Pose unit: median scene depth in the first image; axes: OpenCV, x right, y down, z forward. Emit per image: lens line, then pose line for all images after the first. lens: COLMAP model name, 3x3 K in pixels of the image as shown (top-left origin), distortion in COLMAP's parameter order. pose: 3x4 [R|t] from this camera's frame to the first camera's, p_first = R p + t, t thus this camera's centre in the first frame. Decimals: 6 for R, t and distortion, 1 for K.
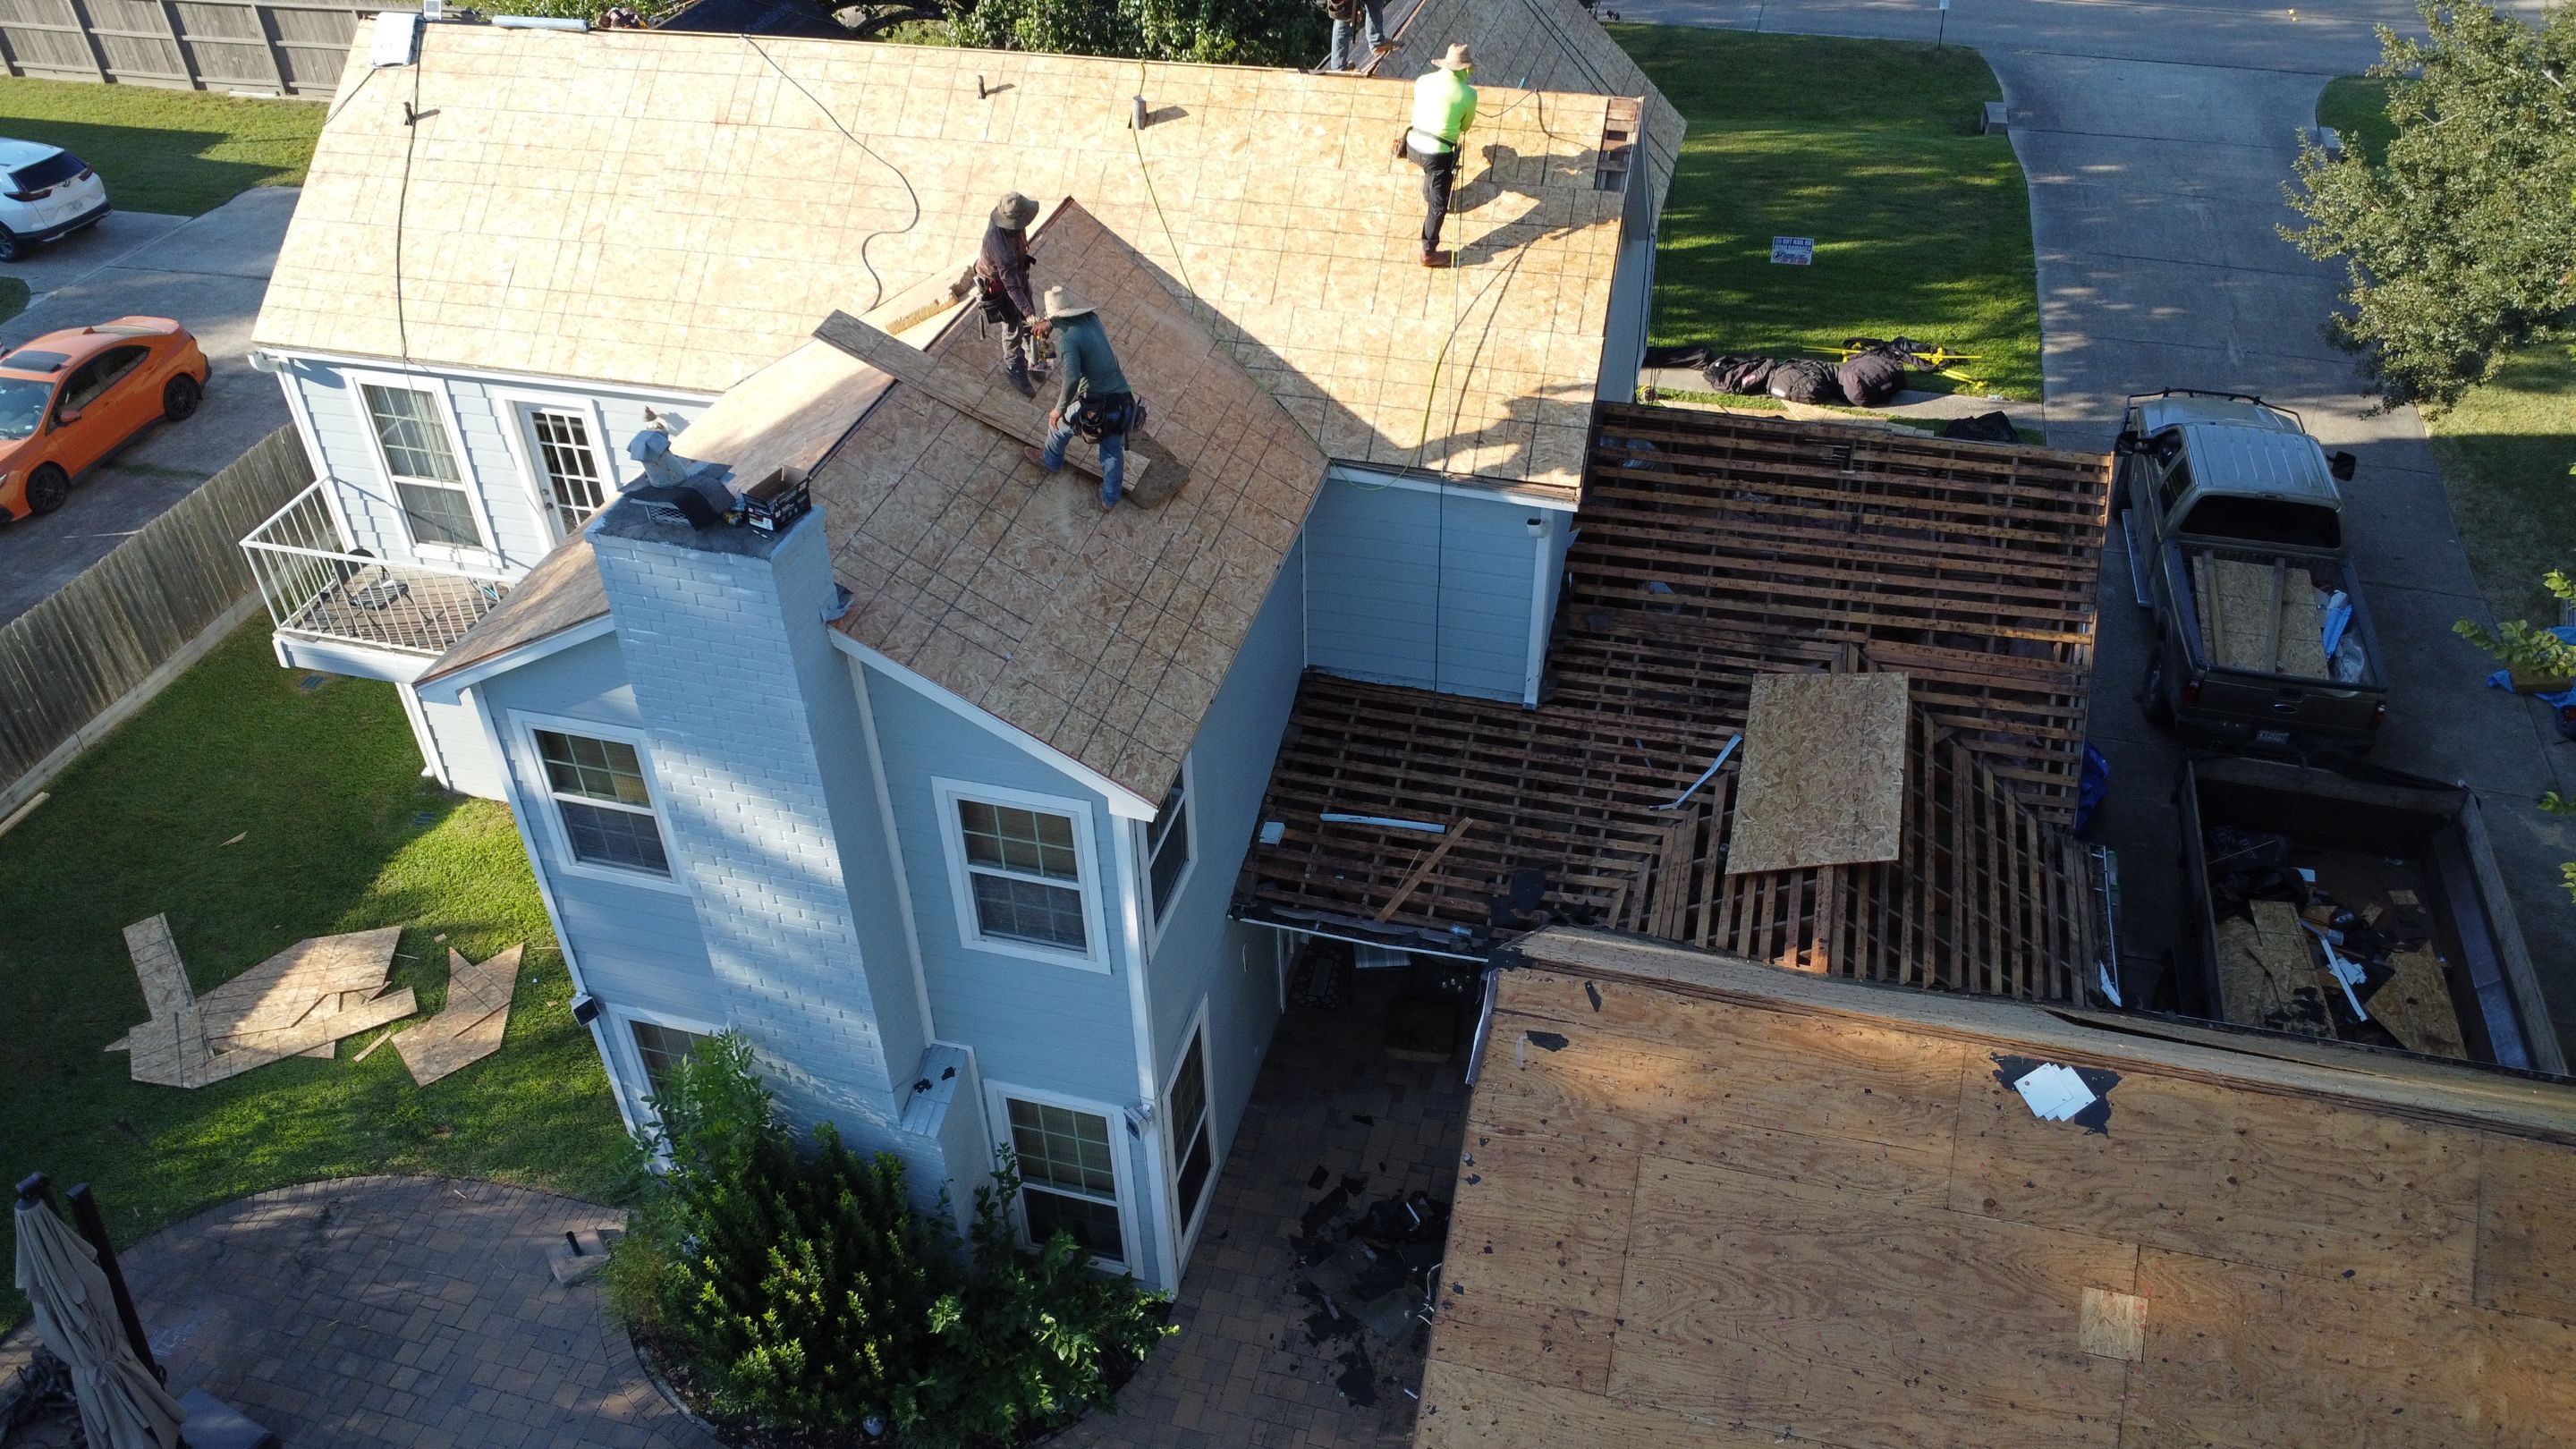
lens RADIAL K [[1867.4, 0, 1287.8], [0, 1867.4, 713.4], [0, 0, 1]] dist [-0.018025, -0.025670]
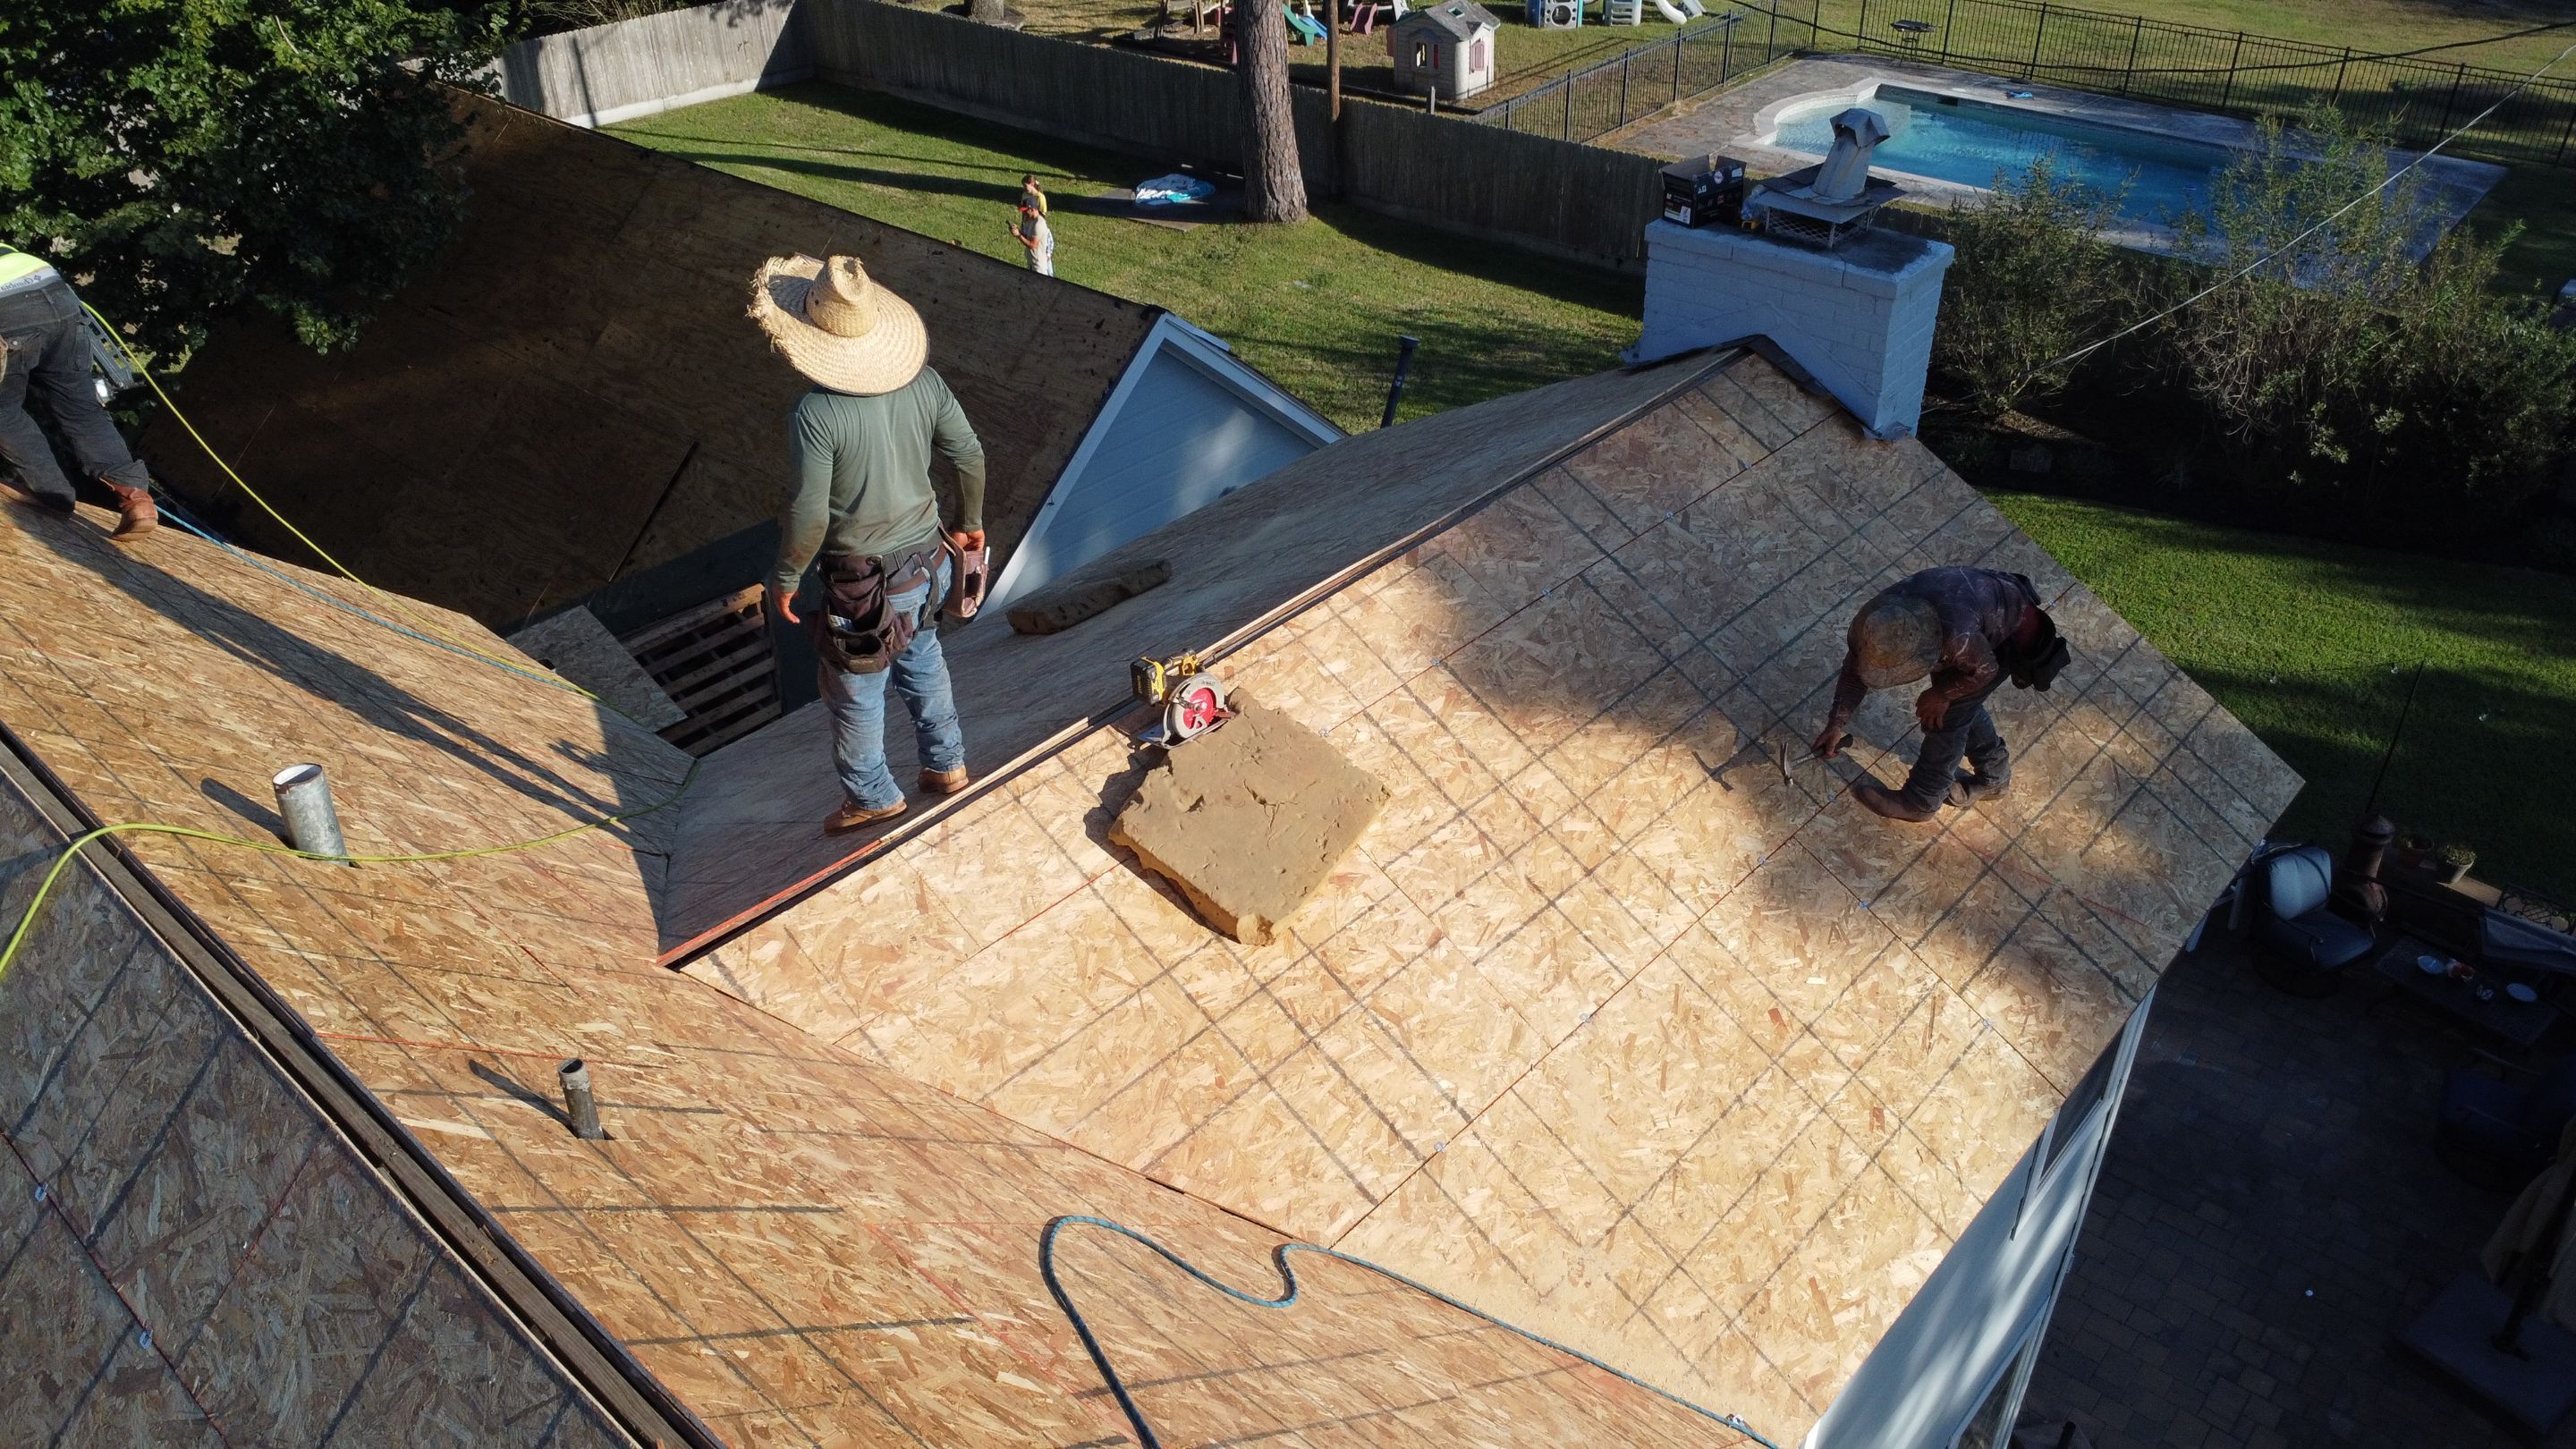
lens RADIAL K [[1867.4, 0, 1287.8], [0, 1867.4, 713.4], [0, 0, 1]] dist [-0.018025, -0.025670]
pose [[-0.895086, -0.211858, 0.392348, -0.314237], [0.295082, 0.378229, 0.877422, -0.519221], [-0.334286, 0.901143, -0.276032, 0.980140]]
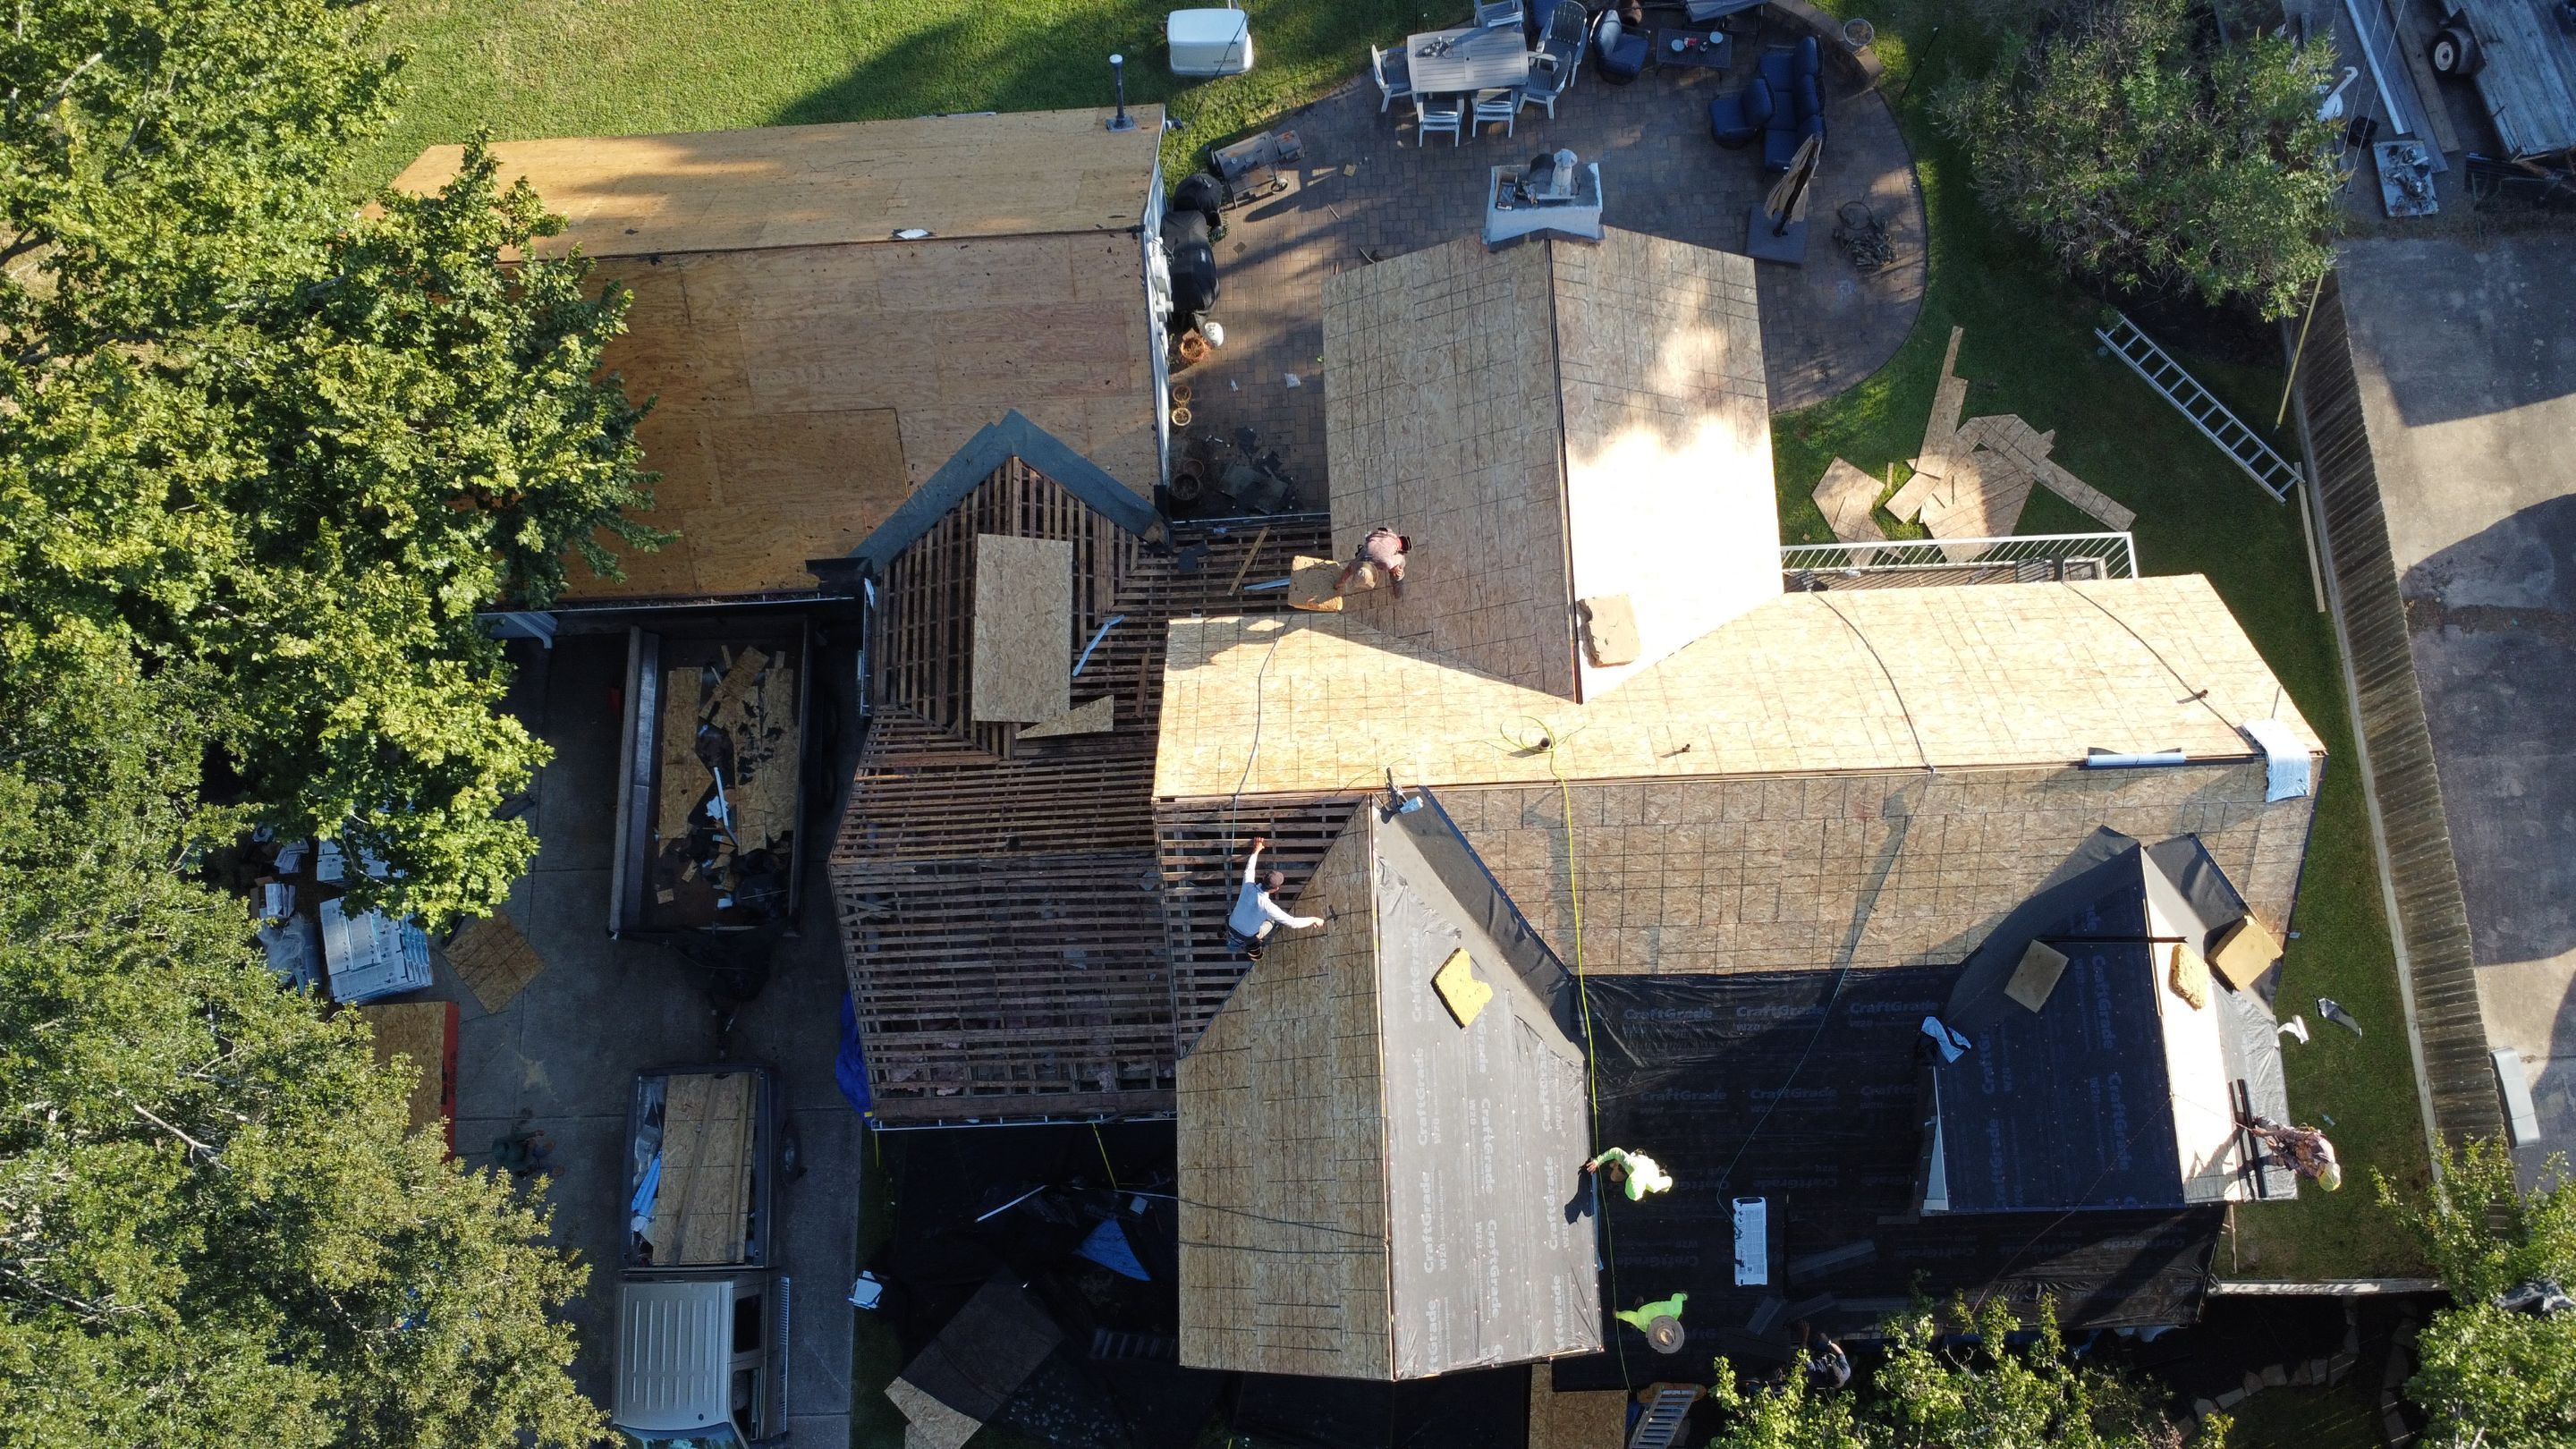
lens RADIAL K [[1867.4, 0, 1287.8], [0, 1867.4, 713.4], [0, 0, 1]] dist [-0.018025, -0.025670]
pose [[-0.954903, 0.296799, -0.008456, 0.086990], [-0.123821, -0.372166, 0.919870, -1.400633], [0.269870, 0.879433, 0.392132, 0.427466]]
